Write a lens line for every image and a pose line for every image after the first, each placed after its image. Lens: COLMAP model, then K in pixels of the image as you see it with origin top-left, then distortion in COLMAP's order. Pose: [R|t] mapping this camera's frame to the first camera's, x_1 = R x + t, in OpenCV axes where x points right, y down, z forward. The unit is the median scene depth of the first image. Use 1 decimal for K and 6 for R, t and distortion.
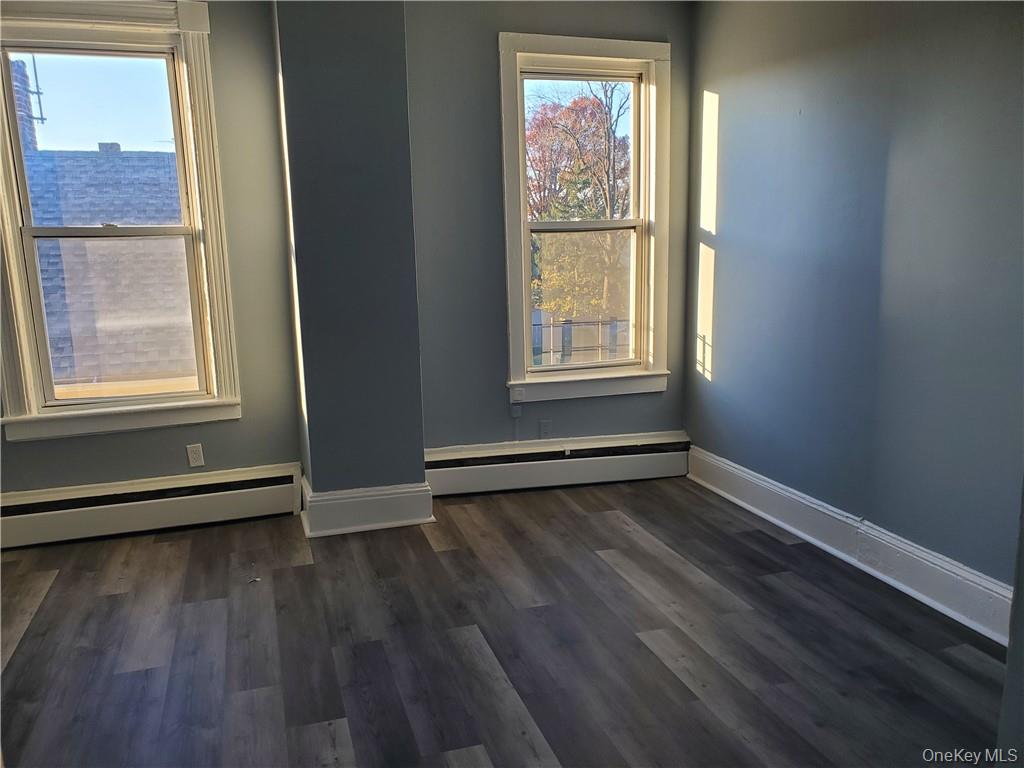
lens RADIAL K [[786.1, 0, 503.0], [0, 786.1, 385.2], [0, 0, 1]] dist [0.049312, -0.046556]
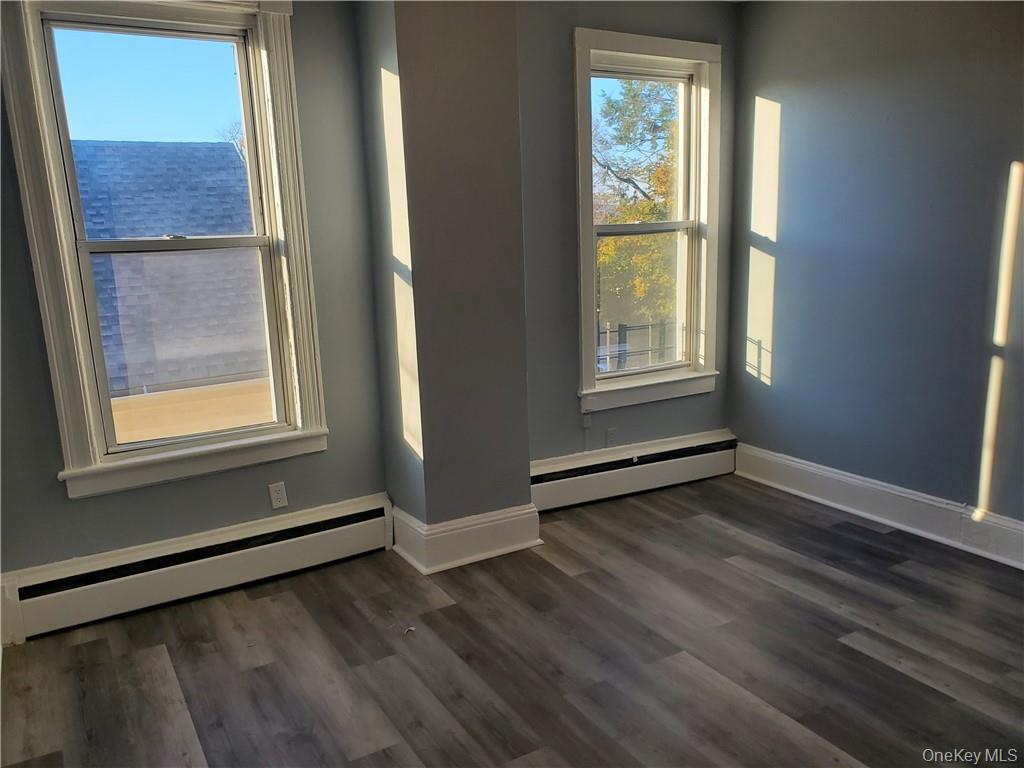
lens RADIAL K [[786.1, 0, 531.2], [0, 786.1, 397.7], [0, 0, 1]] dist [0.049312, -0.046556]
pose [[0.974469, -0.056921, 0.217186, -0.299186], [0.051923, 0.998240, 0.028658, -0.031509], [-0.218435, -0.016650, 0.975709, 0.075698]]
